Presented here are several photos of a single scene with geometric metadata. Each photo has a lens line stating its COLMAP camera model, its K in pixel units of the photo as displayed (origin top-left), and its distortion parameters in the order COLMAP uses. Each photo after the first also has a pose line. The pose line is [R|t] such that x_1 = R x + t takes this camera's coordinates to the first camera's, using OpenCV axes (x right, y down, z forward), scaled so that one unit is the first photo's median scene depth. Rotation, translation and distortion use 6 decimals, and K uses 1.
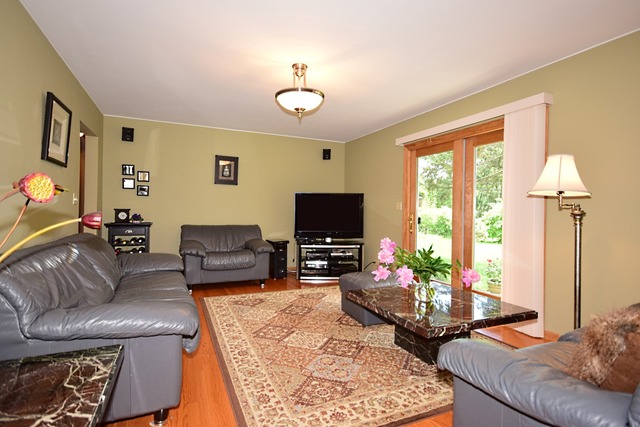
lens RADIAL K [[319.6, 0, 317.9], [0, 319.6, 213.3], [0, 0, 1]] dist [0.022450, 0.001807]
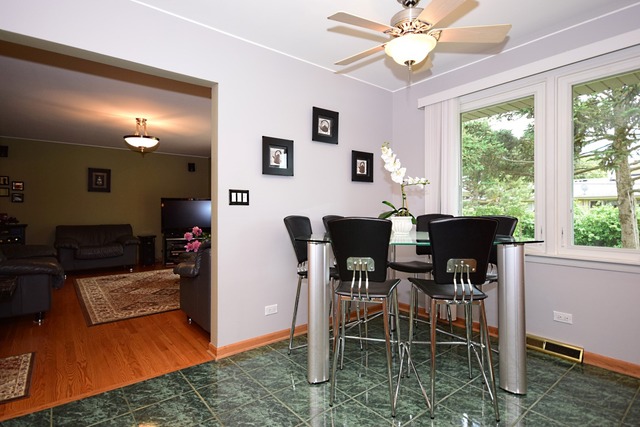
lens RADIAL K [[319.6, 0, 308.6], [0, 319.6, 211.8], [0, 0, 1]] dist [0.022450, 0.001807]
pose [[0.969523, -0.018992, 0.244264, 0.199120], [0.020410, 0.999786, -0.003275, 0.007553], [-0.244150, 0.008161, 0.969703, -0.418067]]
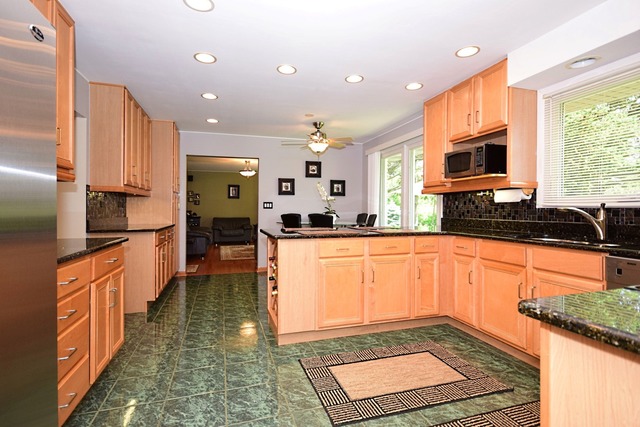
lens RADIAL K [[319.6, 0, 317.4], [0, 319.6, 213.3], [0, 0, 1]] dist [0.022450, 0.001807]
pose [[0.991136, -0.009368, -0.132521, 0.556573], [0.009790, 0.999949, 0.002532, 0.009456], [0.132490, -0.003807, 0.991177, -1.051062]]
